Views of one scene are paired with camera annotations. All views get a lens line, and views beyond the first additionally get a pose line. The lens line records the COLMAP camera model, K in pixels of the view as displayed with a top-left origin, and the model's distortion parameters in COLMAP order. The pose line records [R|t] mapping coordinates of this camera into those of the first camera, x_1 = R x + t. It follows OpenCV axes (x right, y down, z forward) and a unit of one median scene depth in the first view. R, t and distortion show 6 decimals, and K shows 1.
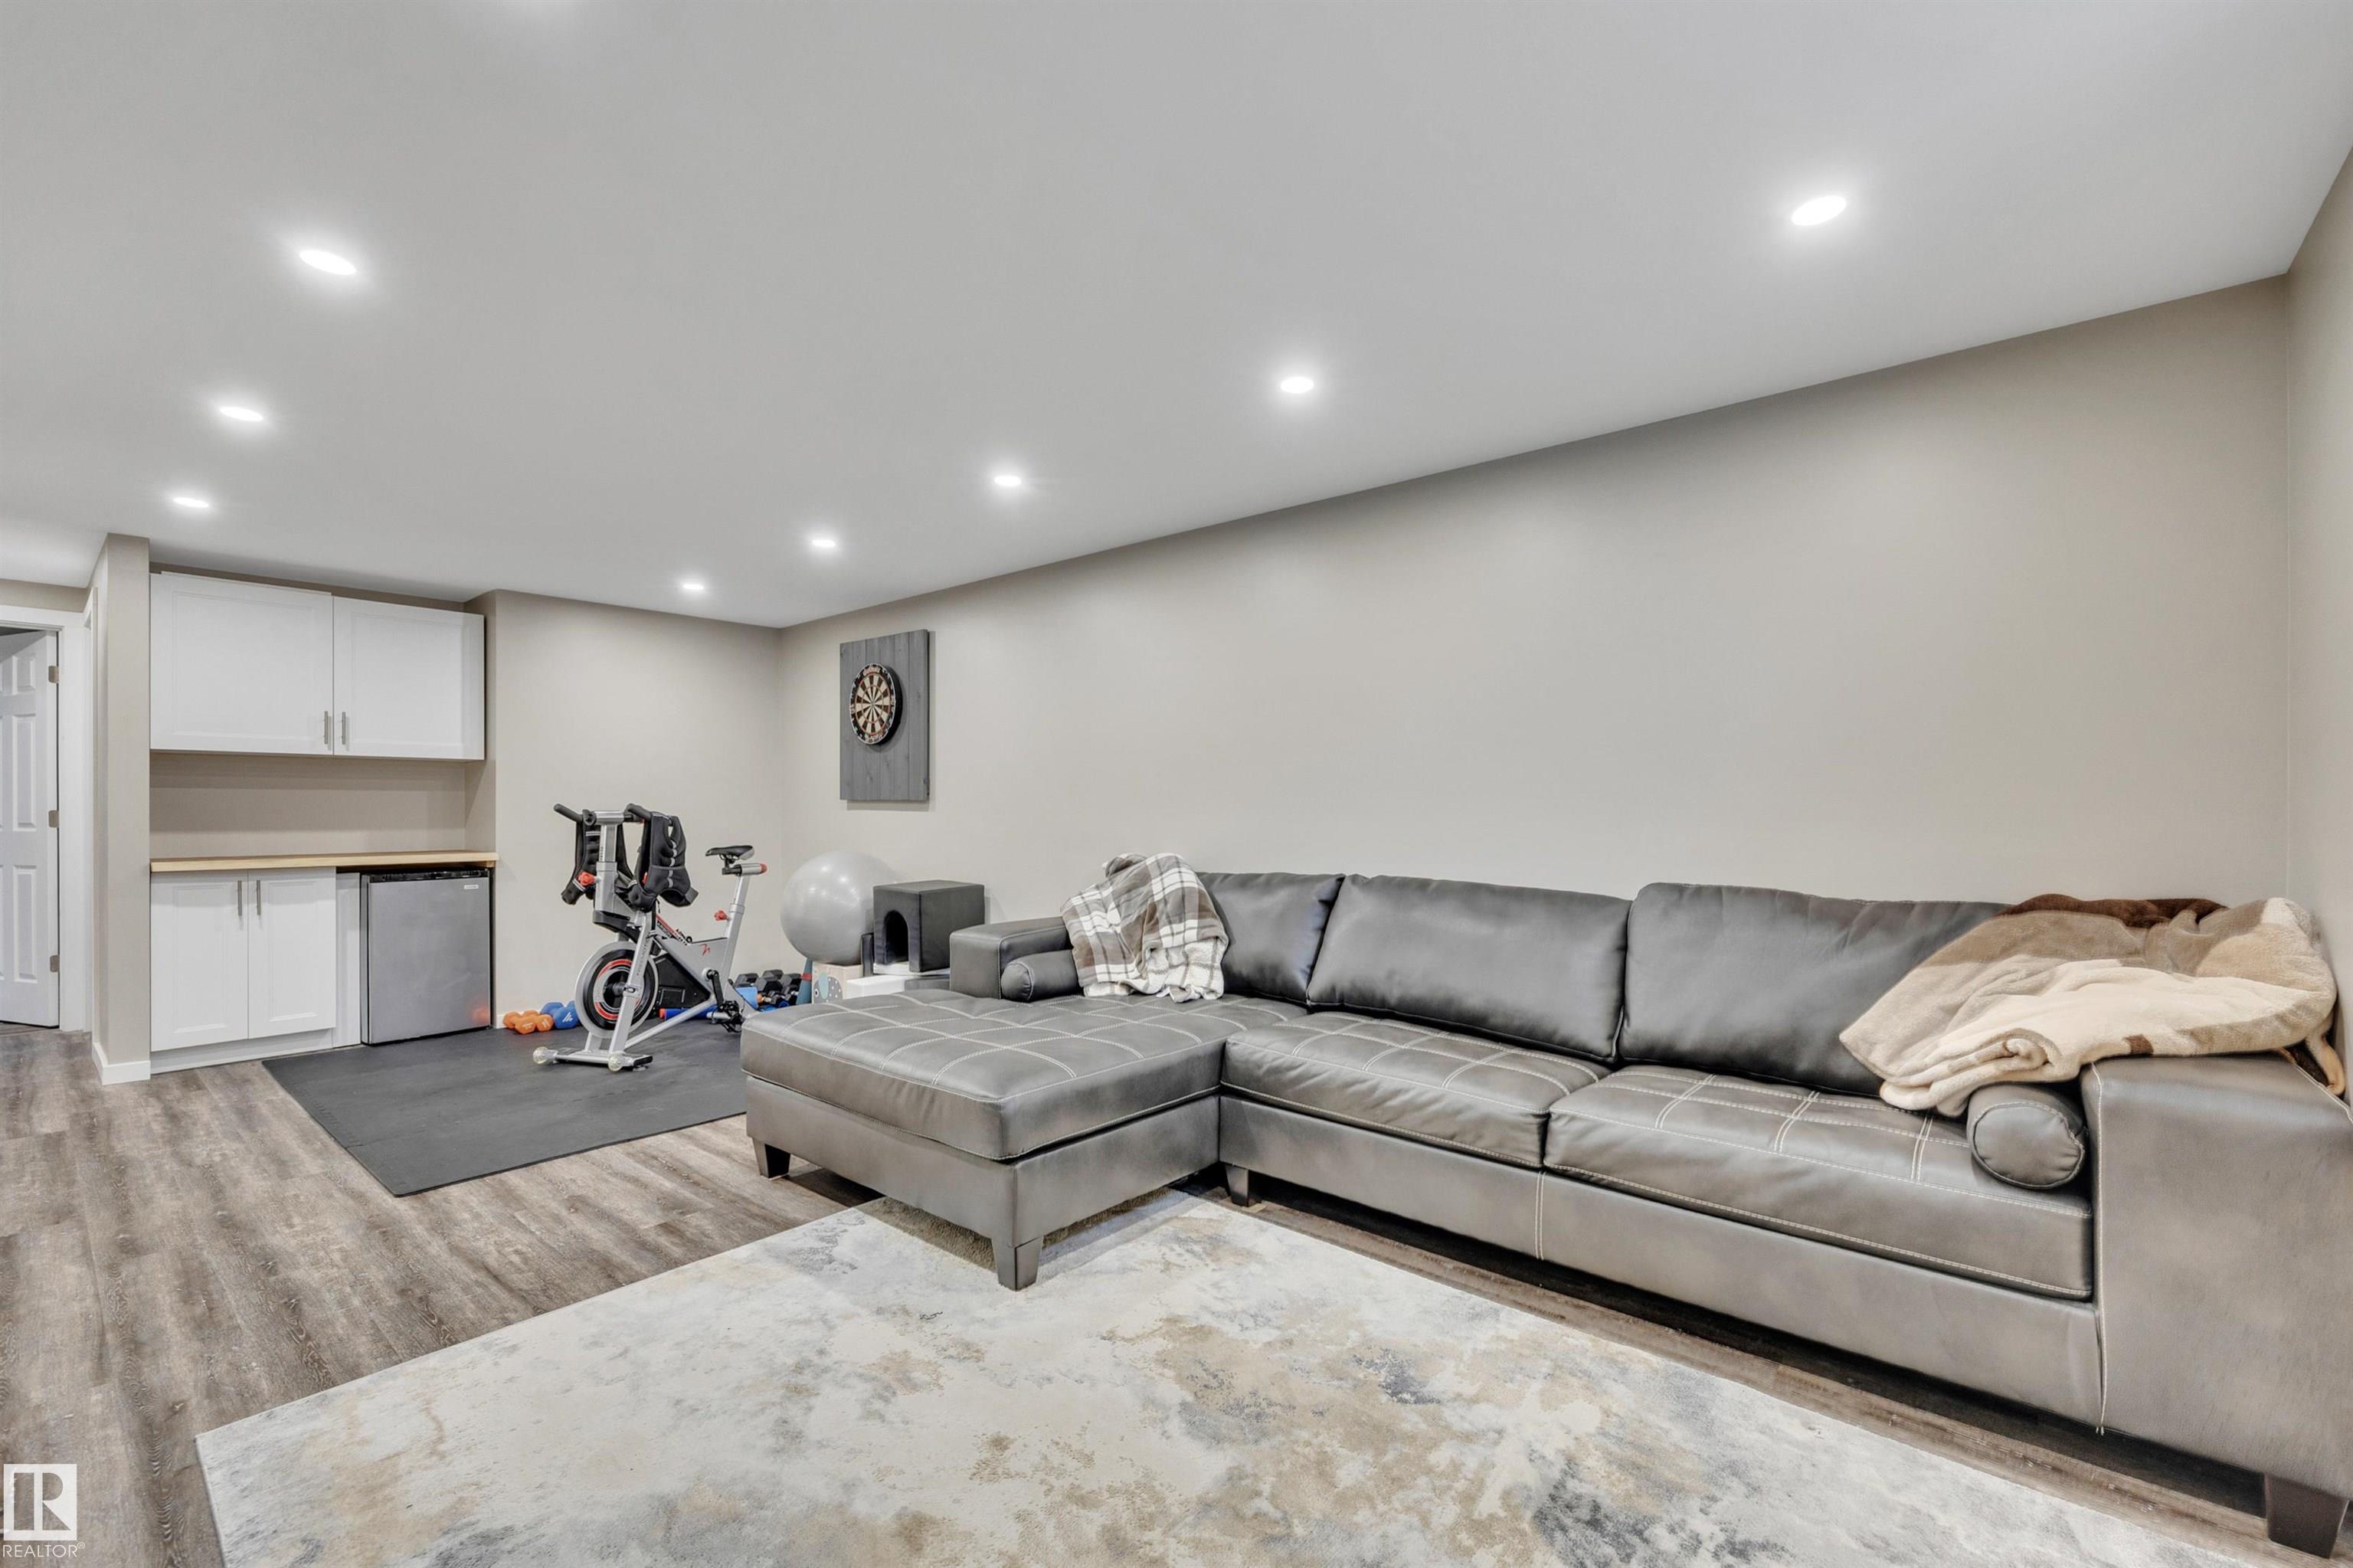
lens RADIAL K [[981.5, 0, 1188.0], [0, 981.5, 806.0], [0, 0, 1]] dist [-0.000109, 0.000303]
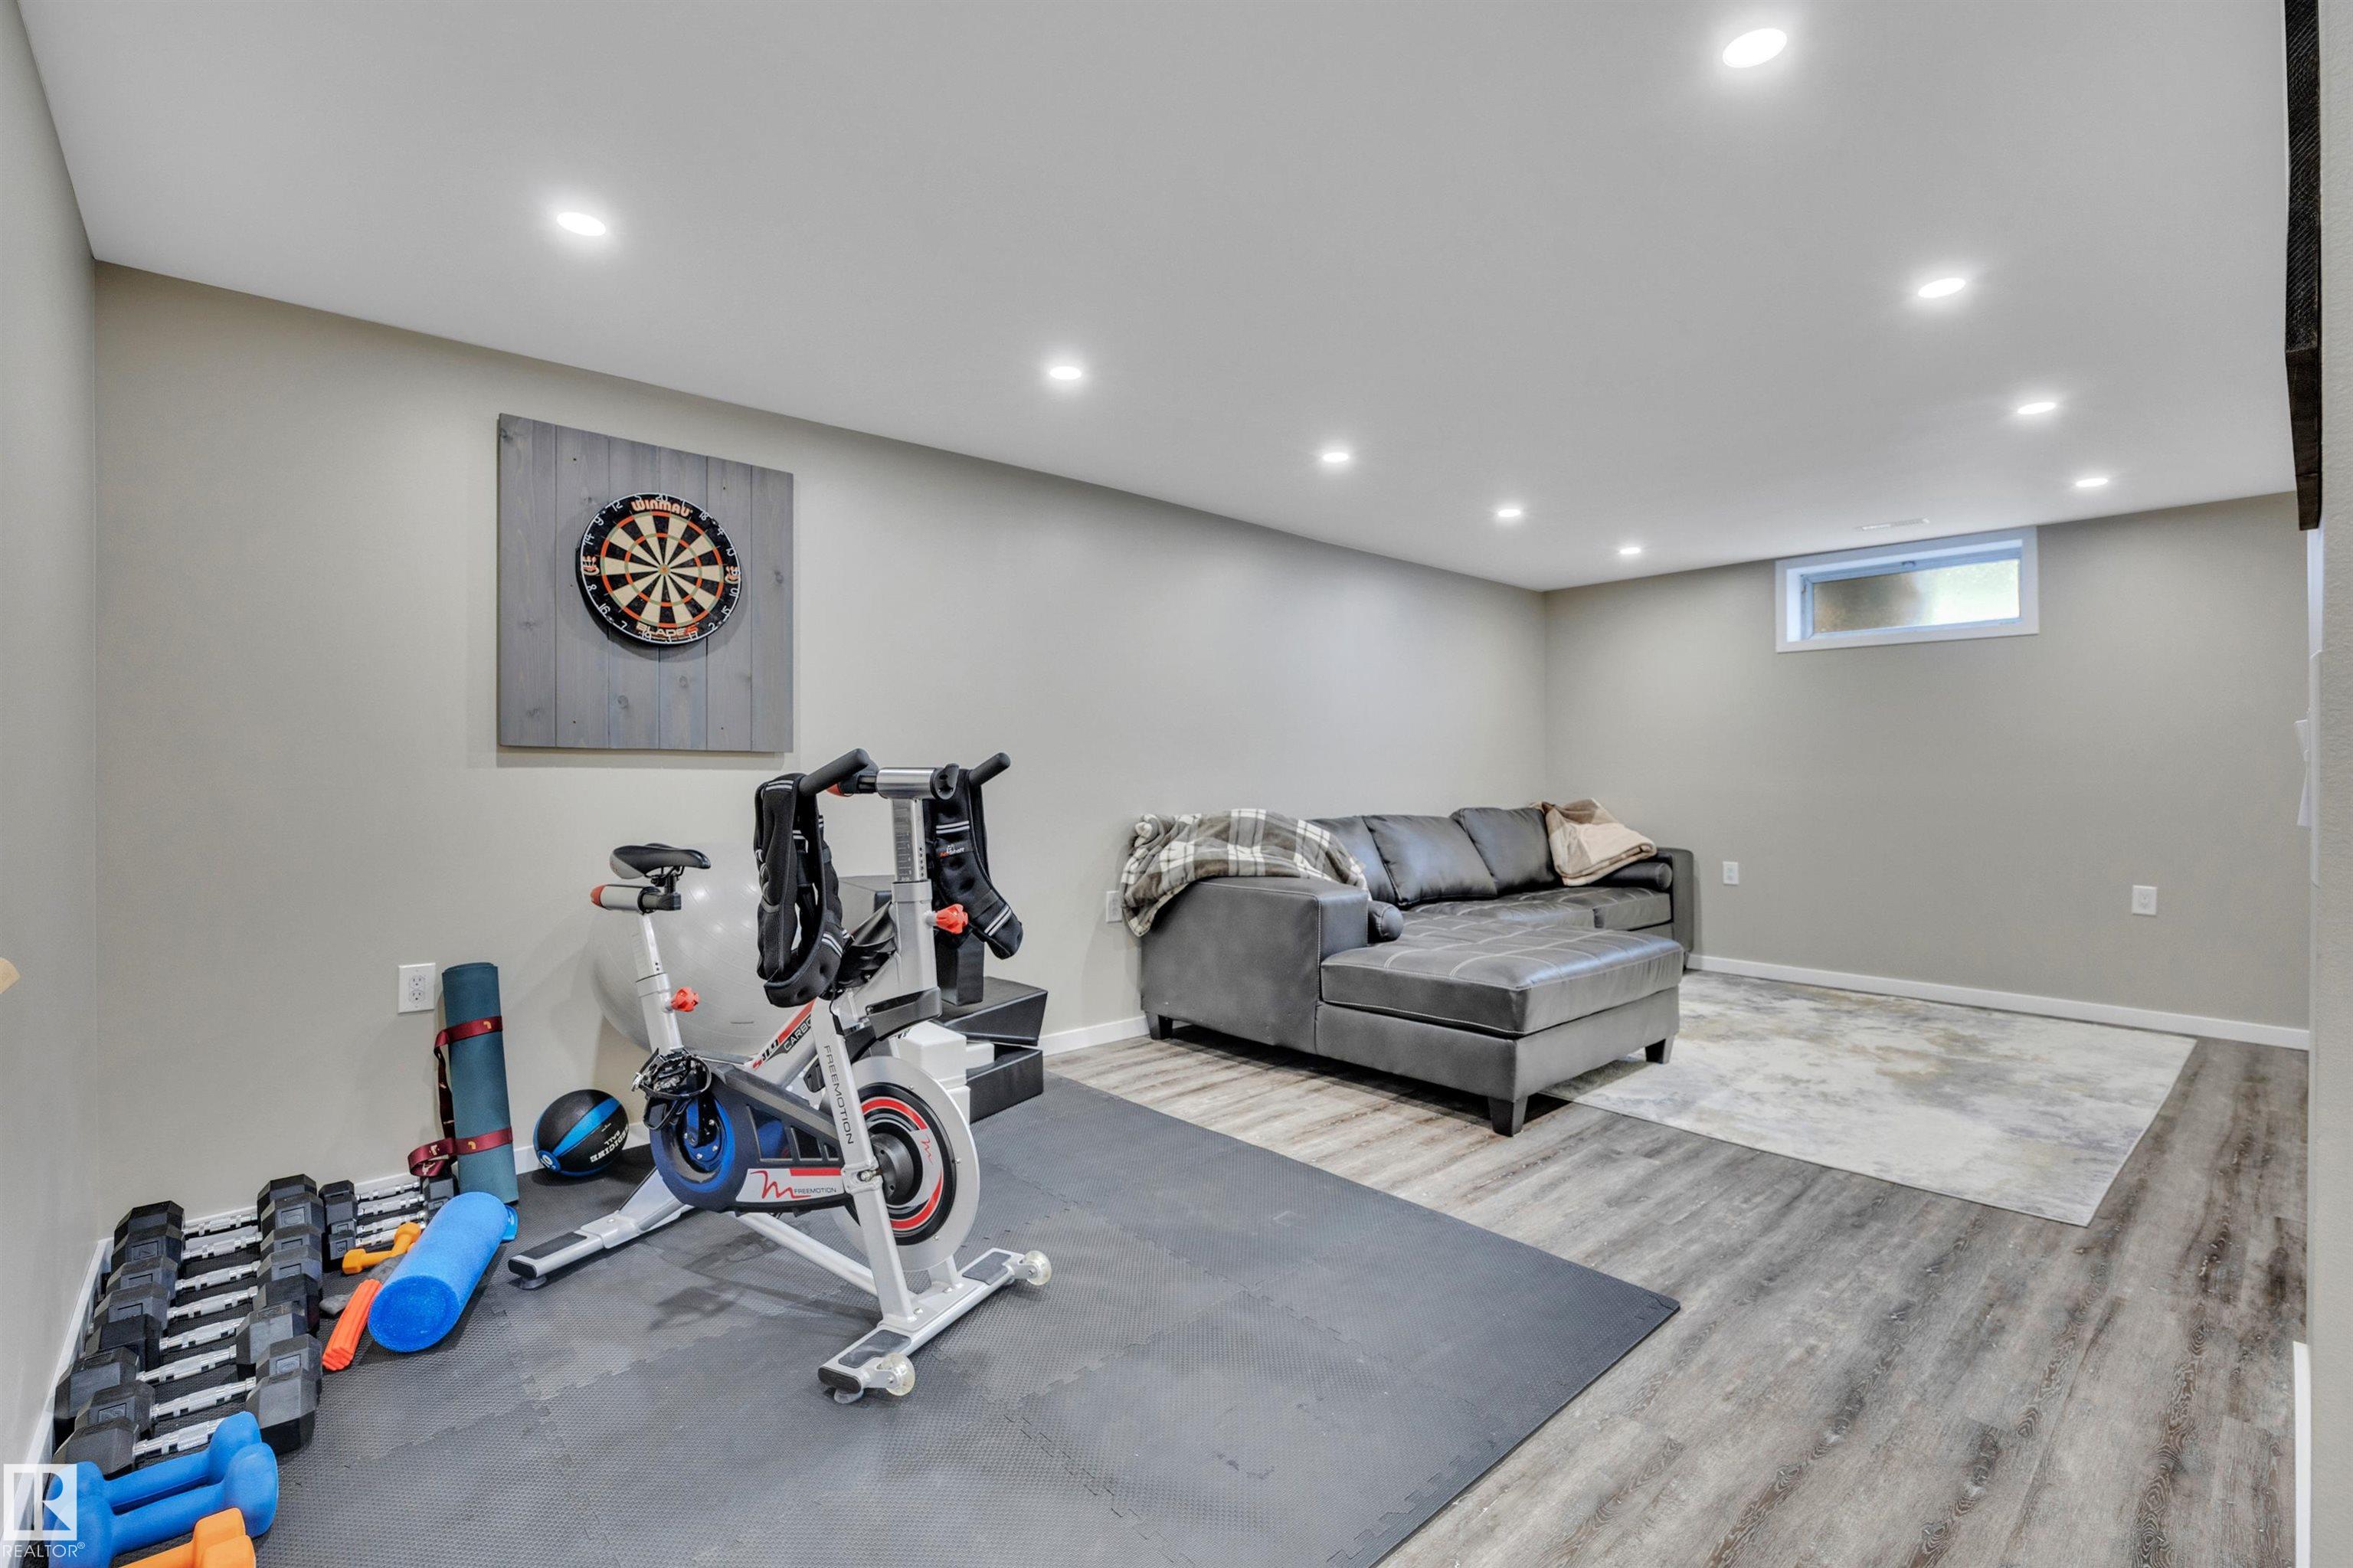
lens RADIAL K [[953.1, 0, 1222.4], [0, 953.1, 777.3], [0, 0, 1]] dist [-0.002106, -0.000312]
pose [[0.159112, -0.001877, 0.987259, -1.560144], [-0.008892, 0.999955, 0.003334, 0.008265], [-0.987220, -0.009309, 0.159088, 1.231514]]
